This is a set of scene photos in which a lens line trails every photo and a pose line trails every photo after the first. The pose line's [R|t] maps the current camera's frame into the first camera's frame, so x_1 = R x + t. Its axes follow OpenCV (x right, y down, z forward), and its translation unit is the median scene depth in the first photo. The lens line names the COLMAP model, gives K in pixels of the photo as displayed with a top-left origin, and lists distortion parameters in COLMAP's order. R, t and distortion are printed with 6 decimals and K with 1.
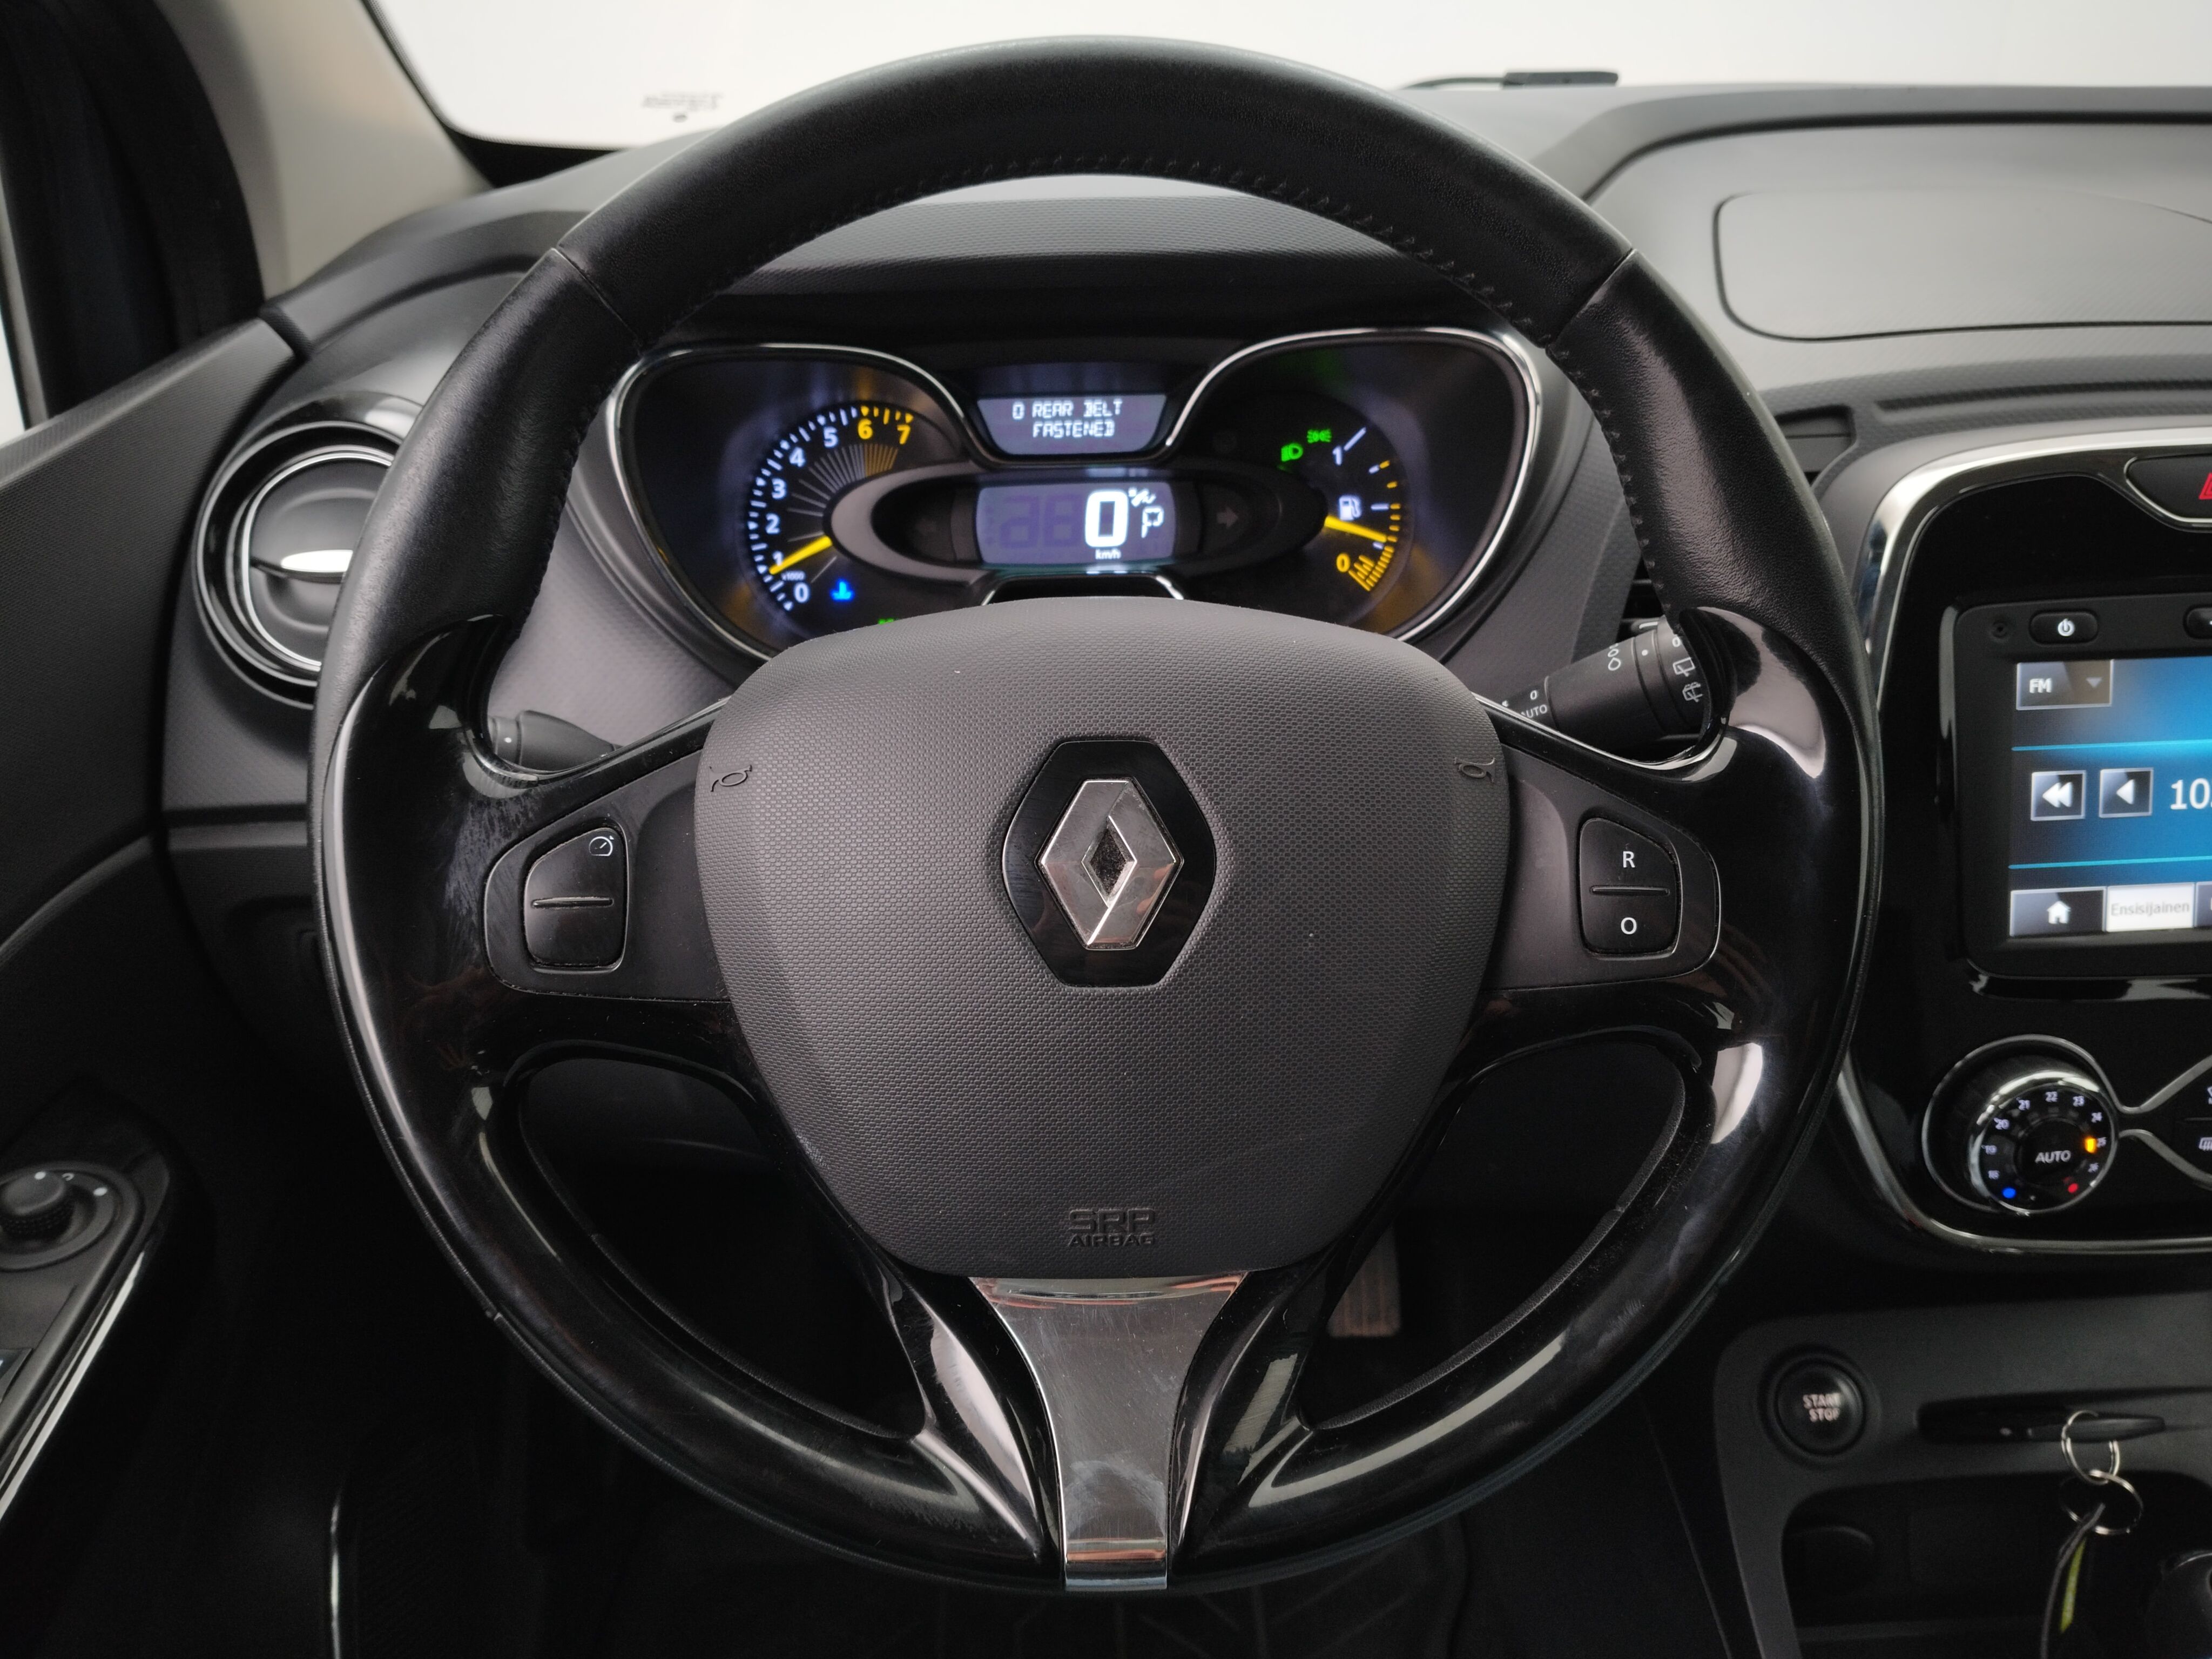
lens RADIAL K [[1608.8, 0, 1117.2], [0, 1608.8, 841.2], [0, 0, 1]] dist [-0.000067, -0.003495]
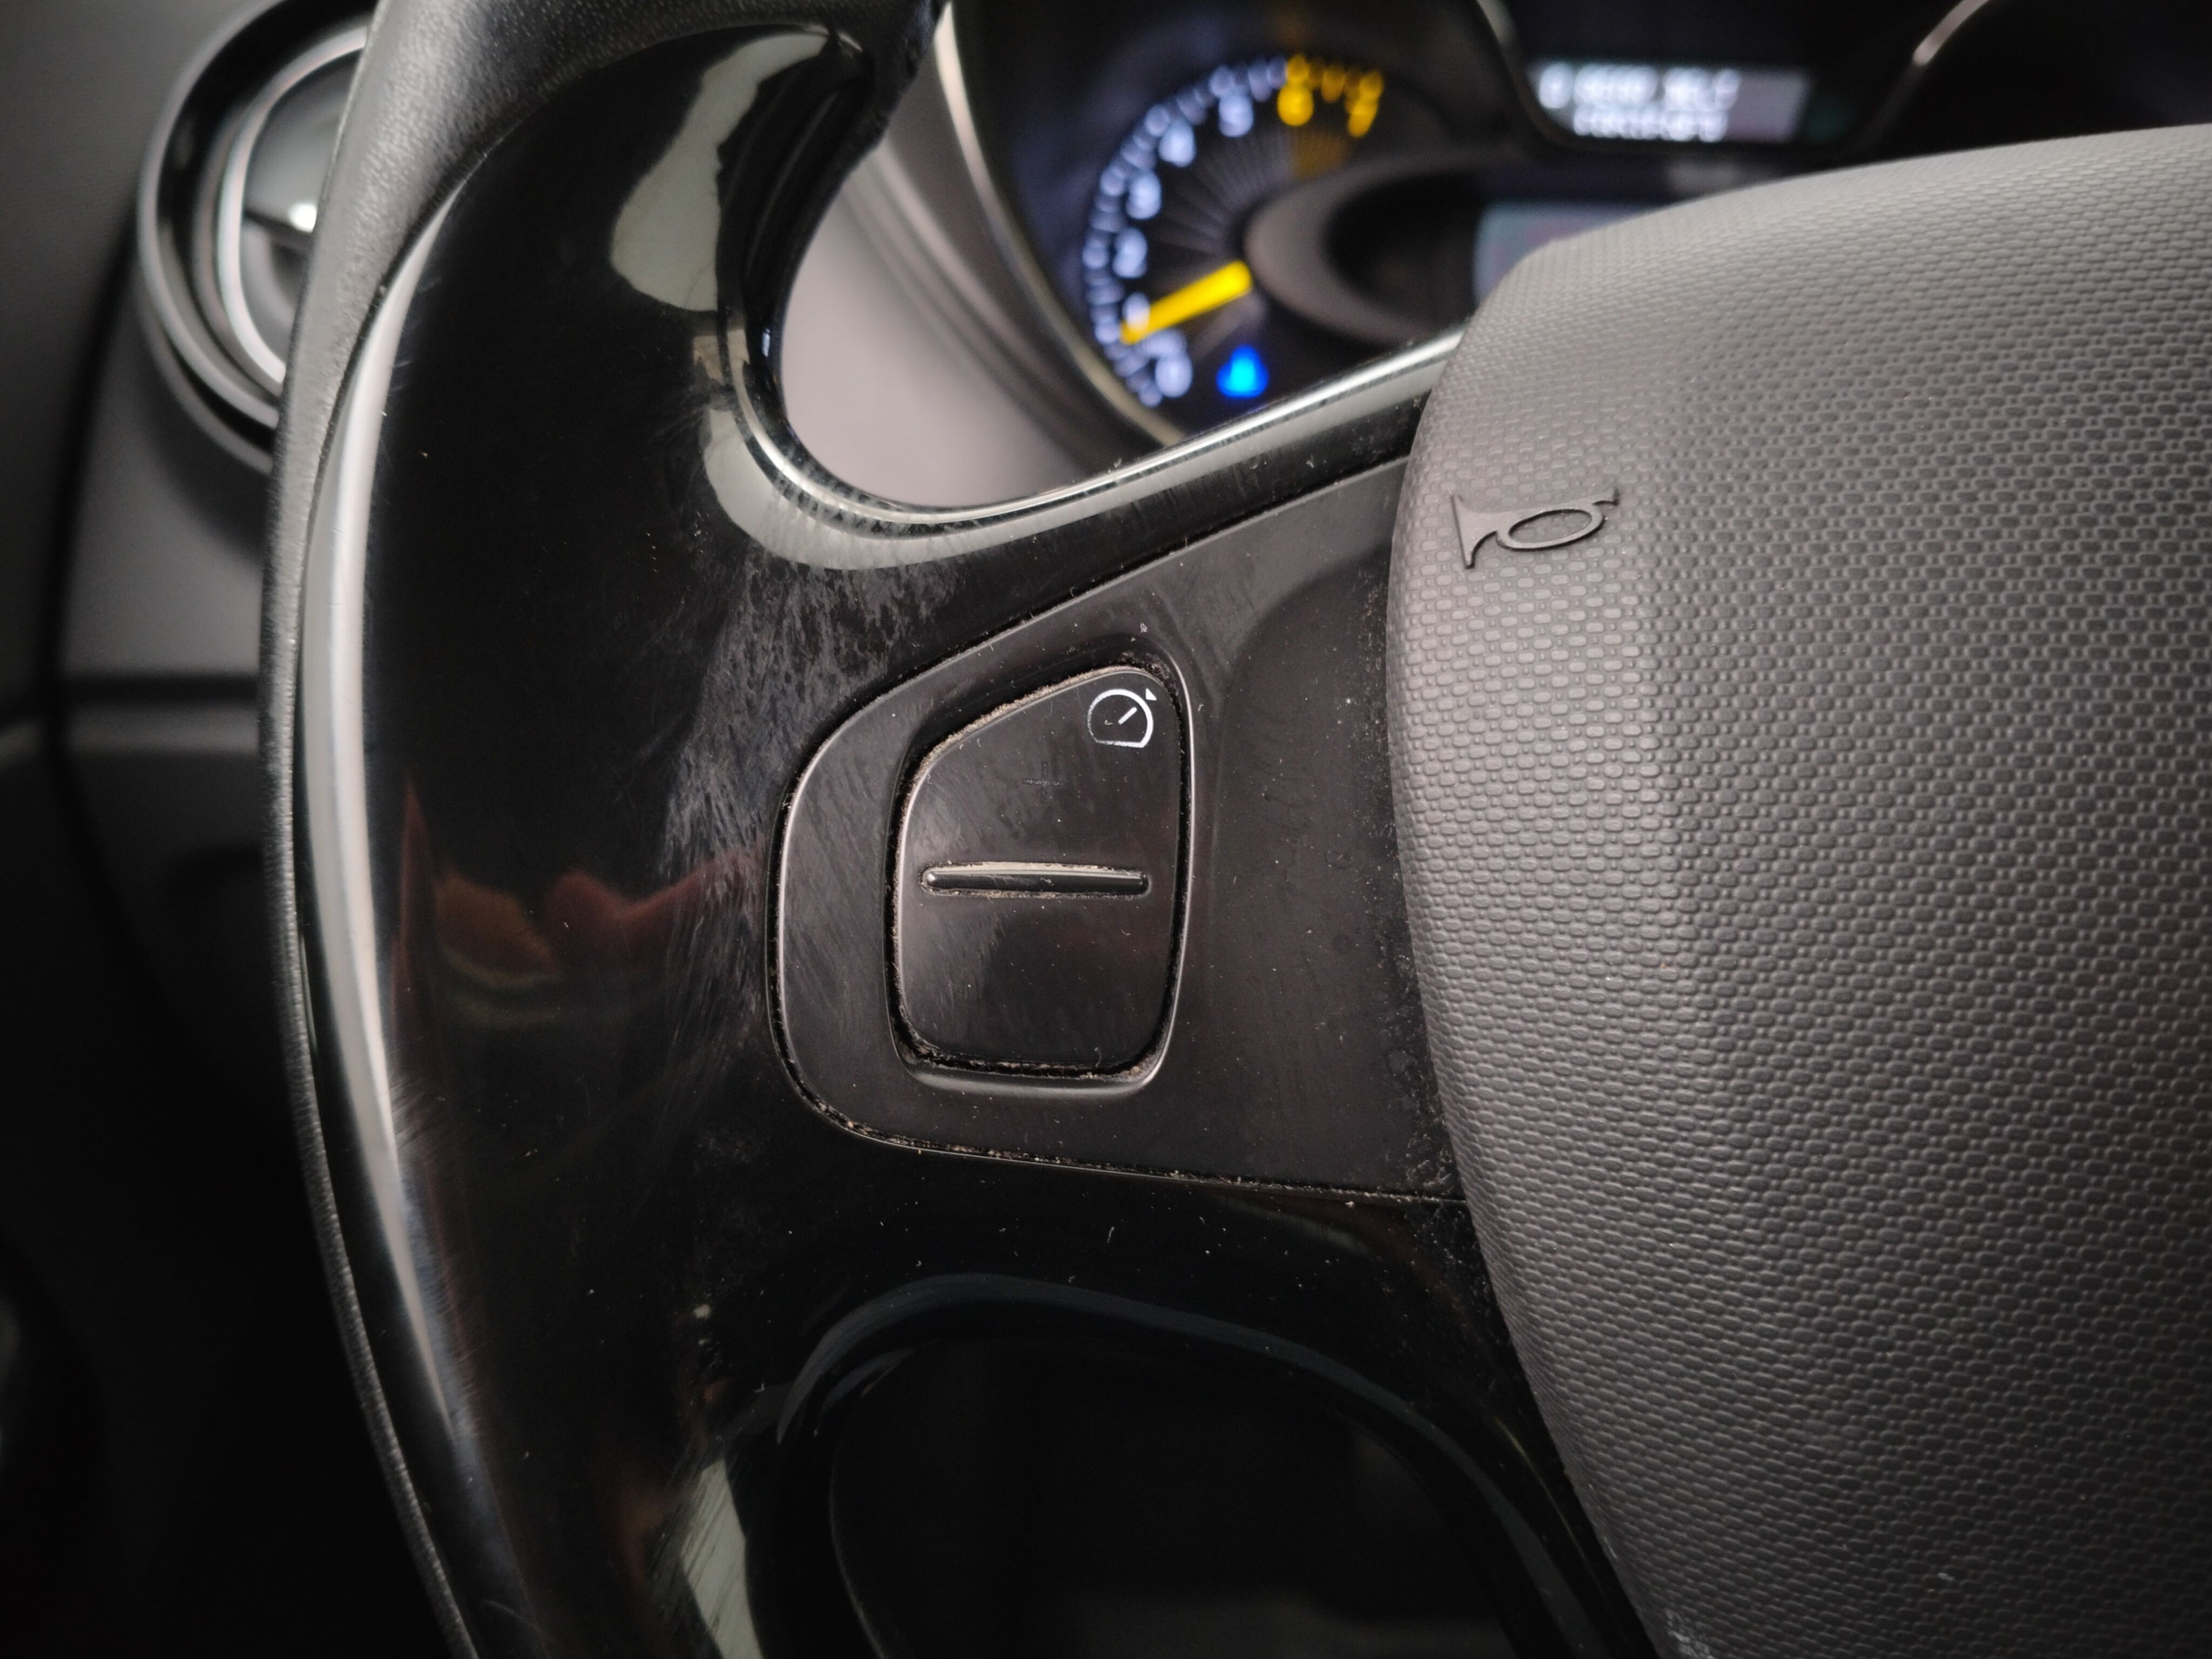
lens RADIAL K [[1608.8, 0, 1096.4], [0, 1608.8, 820.1], [0, 0, 1]] dist [-0.000067, -0.003495]
pose [[0.997970, 0.055330, -0.031521, -0.312697], [-0.055869, 0.998302, -0.016511, 0.030283], [0.030553, 0.018239, 0.999367, 0.660781]]
